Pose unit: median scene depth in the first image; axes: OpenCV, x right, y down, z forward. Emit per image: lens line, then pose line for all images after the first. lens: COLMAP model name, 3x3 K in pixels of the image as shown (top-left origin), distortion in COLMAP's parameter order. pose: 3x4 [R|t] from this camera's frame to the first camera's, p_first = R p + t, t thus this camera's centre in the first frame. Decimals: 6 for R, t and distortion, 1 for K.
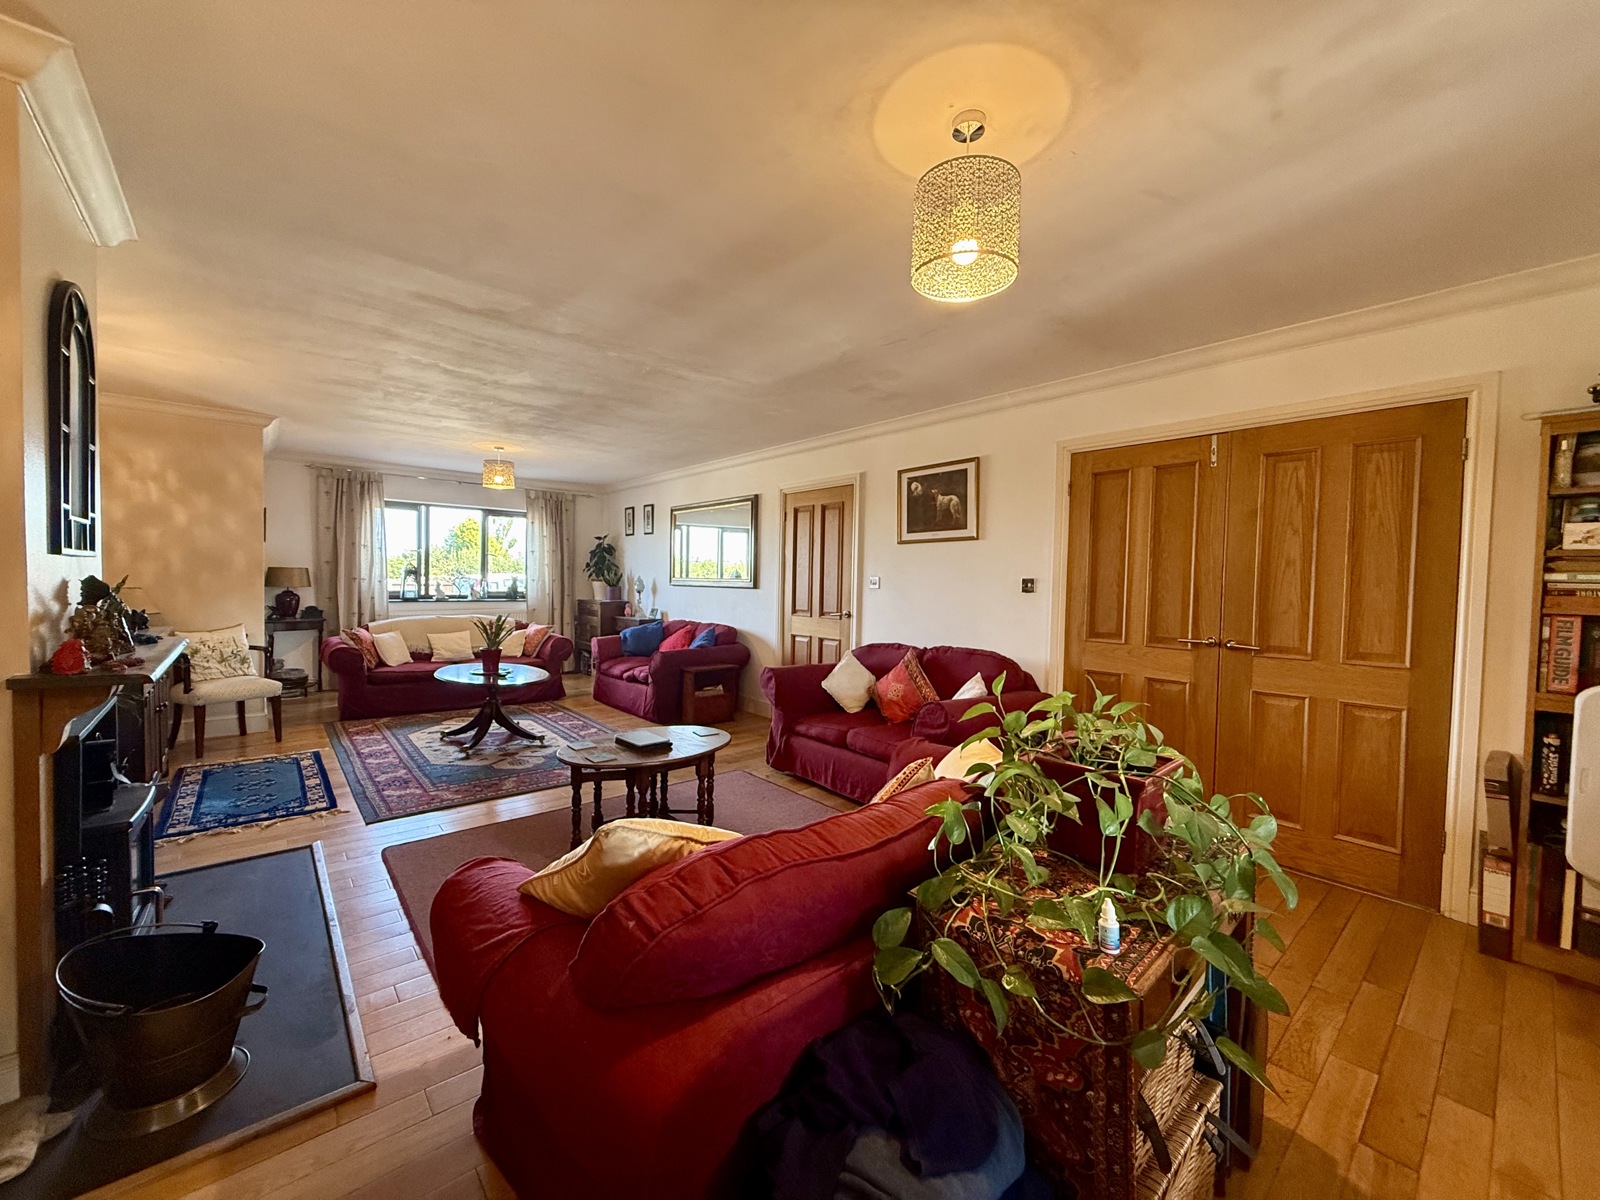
lens RADIAL K [[631.3, 0, 797.6], [0, 631.3, 601.2], [0, 0, 1]] dist [0.012255, -0.003808]
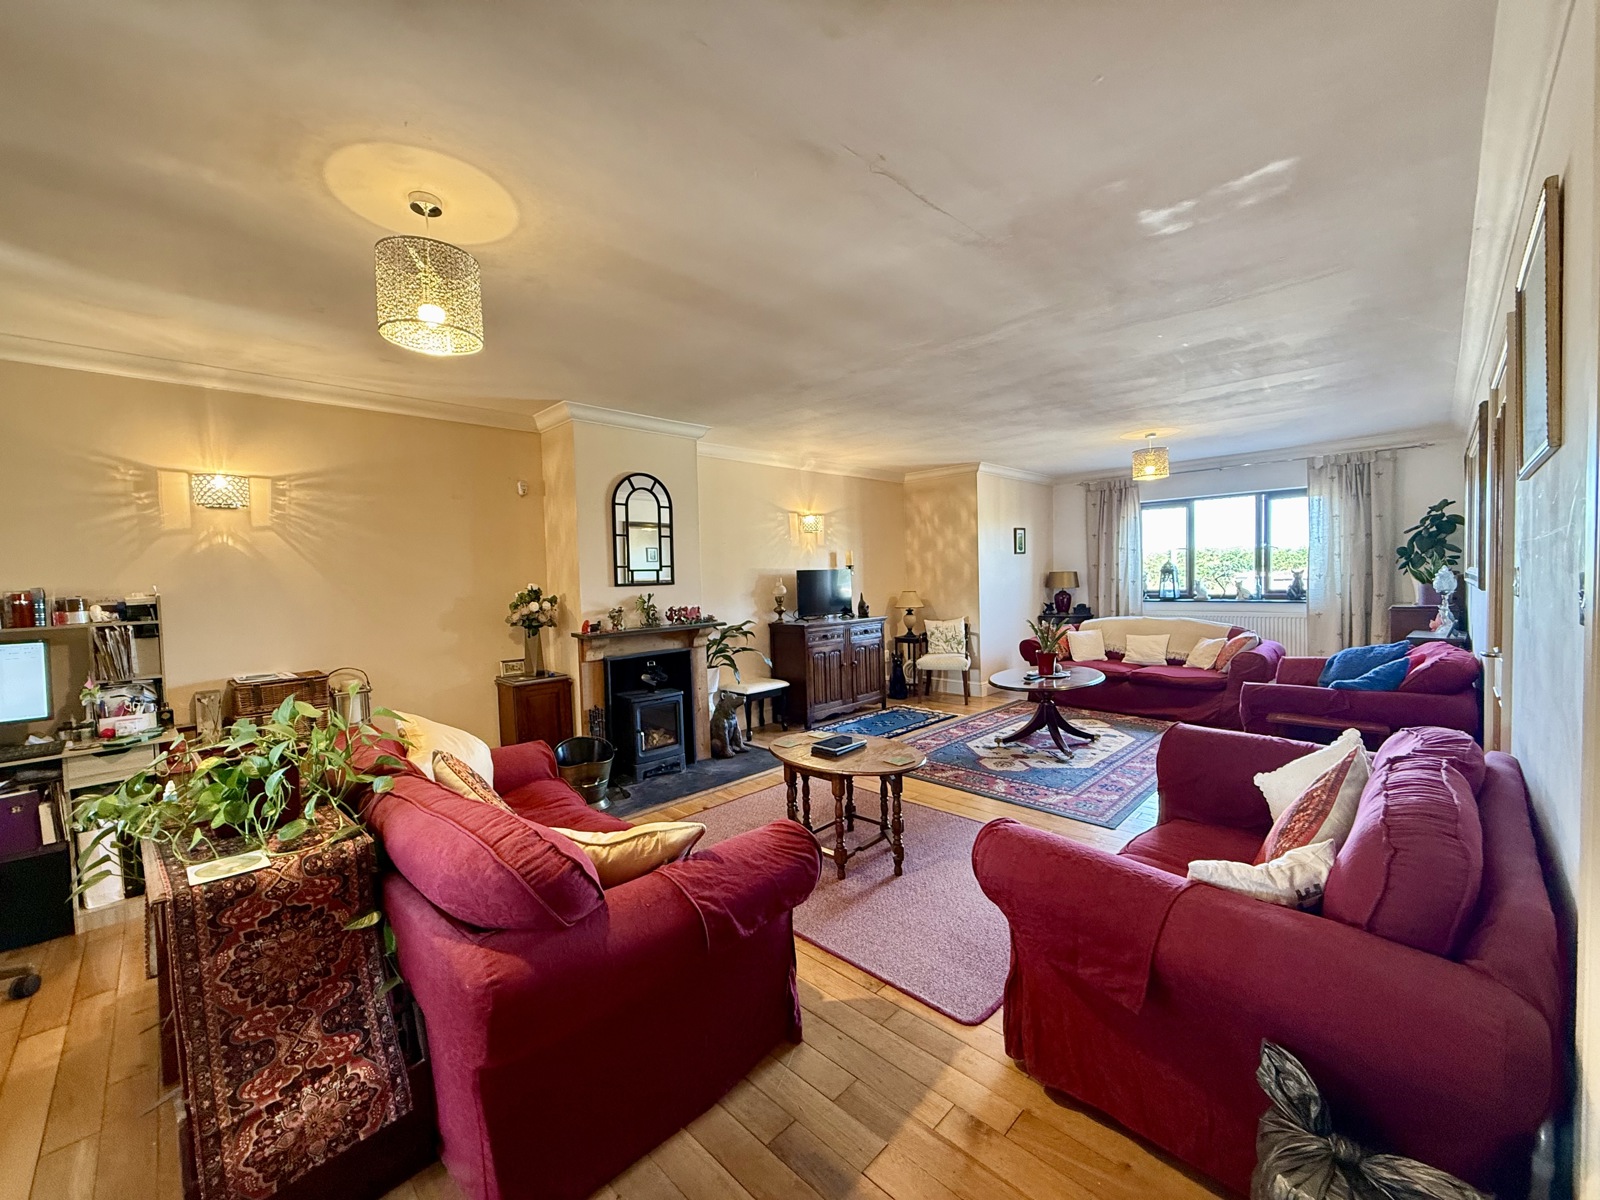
lens RADIAL K [[631.3, 0, 798.4], [0, 631.3, 596.8], [0, 0, 1]] dist [0.012255, -0.003808]
pose [[0.084046, 0.011697, -0.996393, 0.387613], [-0.004281, 0.999926, 0.011377, -0.017696], [0.996453, 0.003310, 0.084090, 0.416718]]
